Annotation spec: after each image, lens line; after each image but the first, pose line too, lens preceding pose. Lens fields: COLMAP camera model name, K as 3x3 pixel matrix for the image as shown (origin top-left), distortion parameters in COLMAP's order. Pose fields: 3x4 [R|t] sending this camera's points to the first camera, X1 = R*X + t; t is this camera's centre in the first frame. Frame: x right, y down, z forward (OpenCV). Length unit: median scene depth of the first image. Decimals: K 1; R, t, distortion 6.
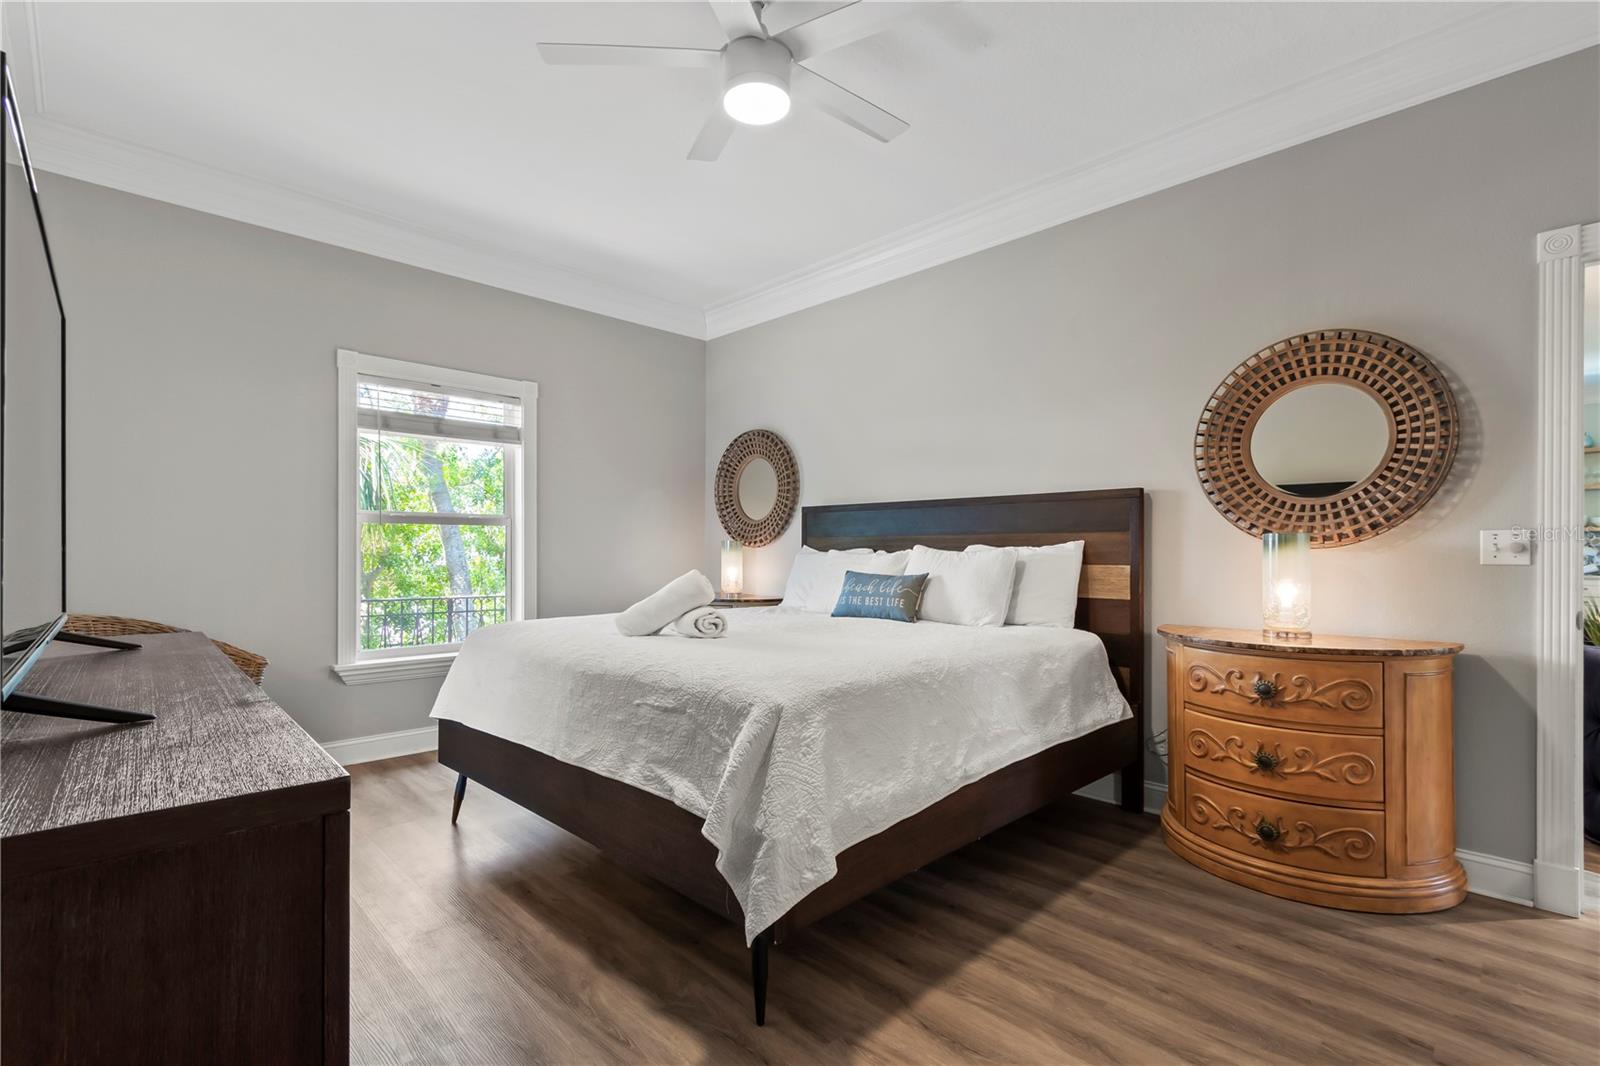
lens RADIAL K [[726.5, 0, 795.1], [0, 726.5, 548.0], [0, 0, 1]] dist [-0.002281, -0.001024]
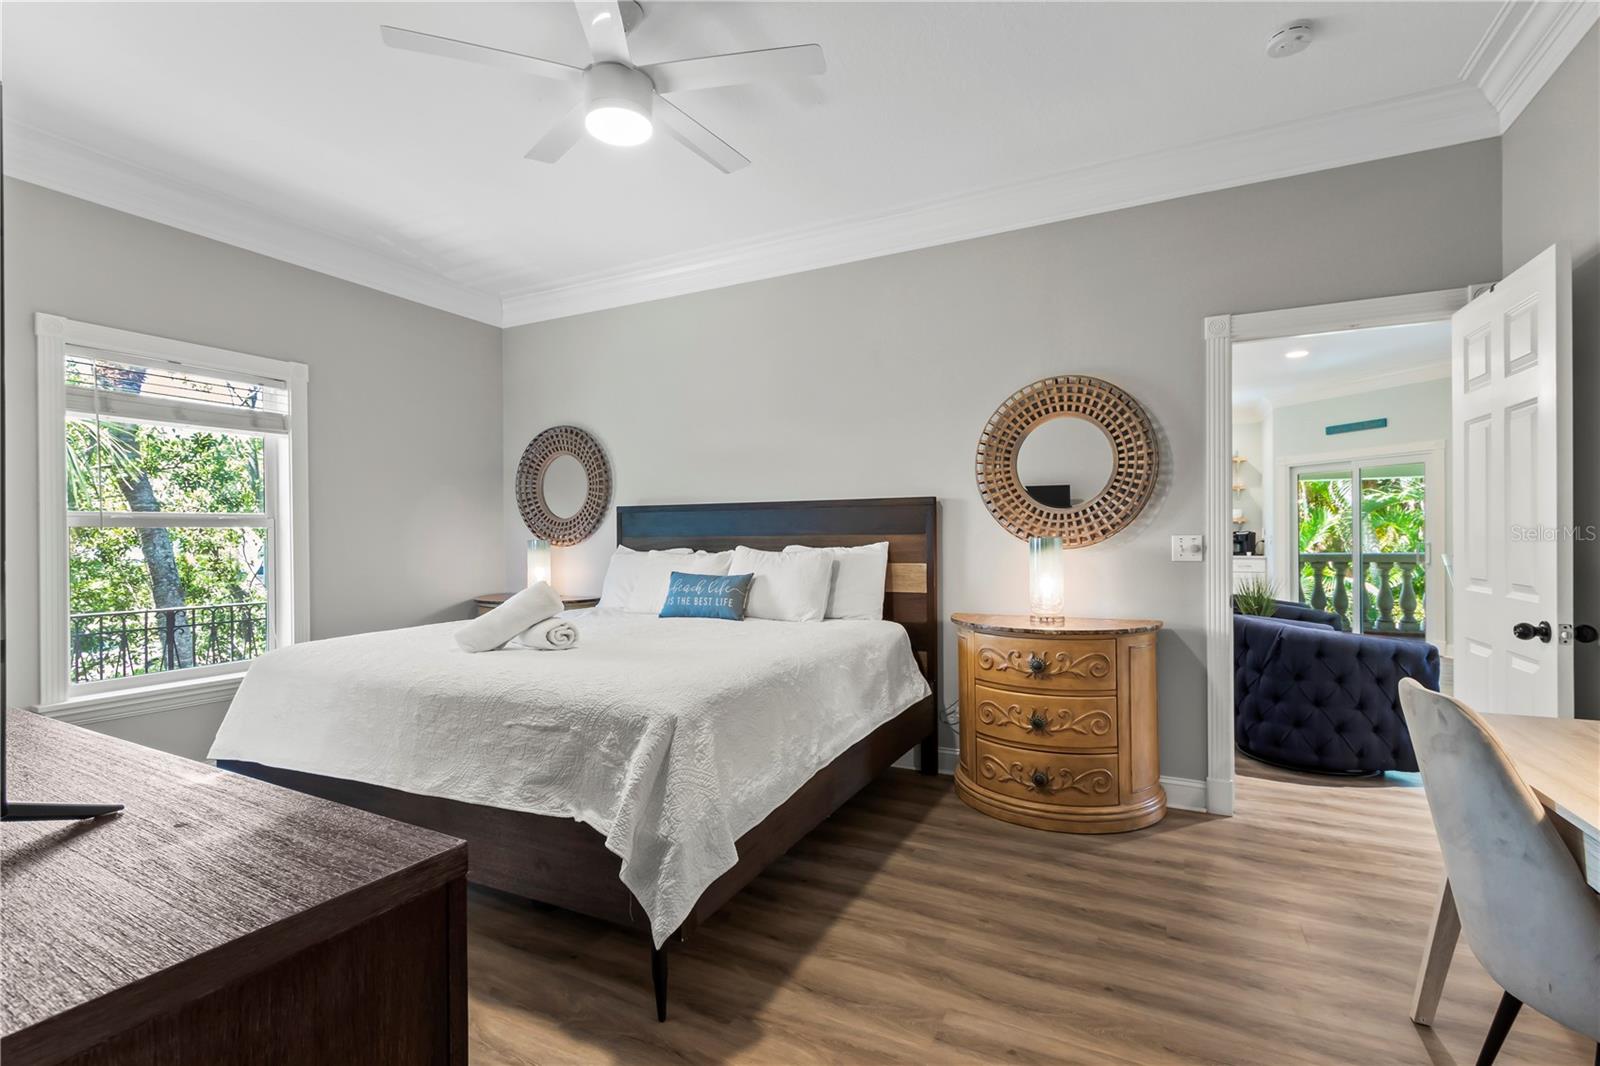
lens RADIAL K [[722.2, 0, 800.0], [0, 722.2, 533.0], [0, 0, 1]] dist [-0.001034, -0.000119]
pose [[0.947332, -0.007735, 0.320160, -0.131297], [0.007638, 0.999970, 0.001557, -0.036739], [-0.320162, 0.000971, 0.947362, -0.041556]]
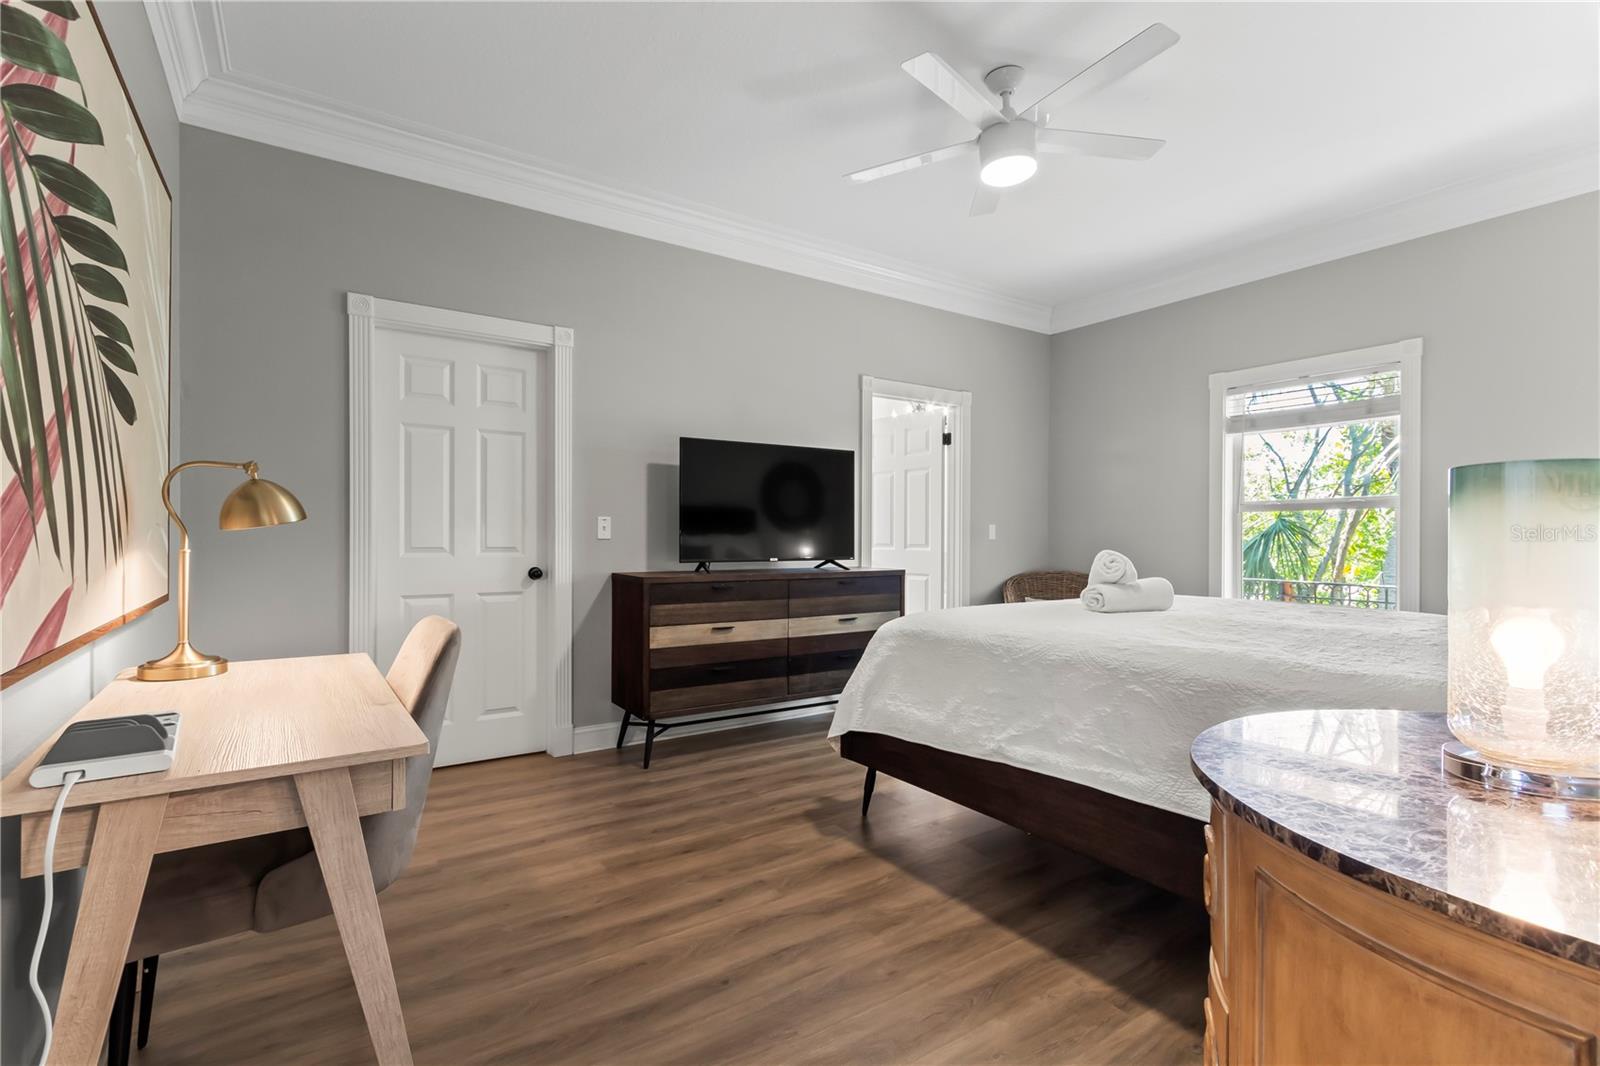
lens RADIAL K [[726.5, 0, 795.1], [0, 726.5, 548.0], [0, 0, 1]] dist [-0.002281, -0.001024]
pose [[-0.177357, 0.011876, -0.984075, 1.136434], [0.003293, 0.999929, 0.011474, 0.013079], [0.984141, -0.001206, -0.177384, 0.794571]]
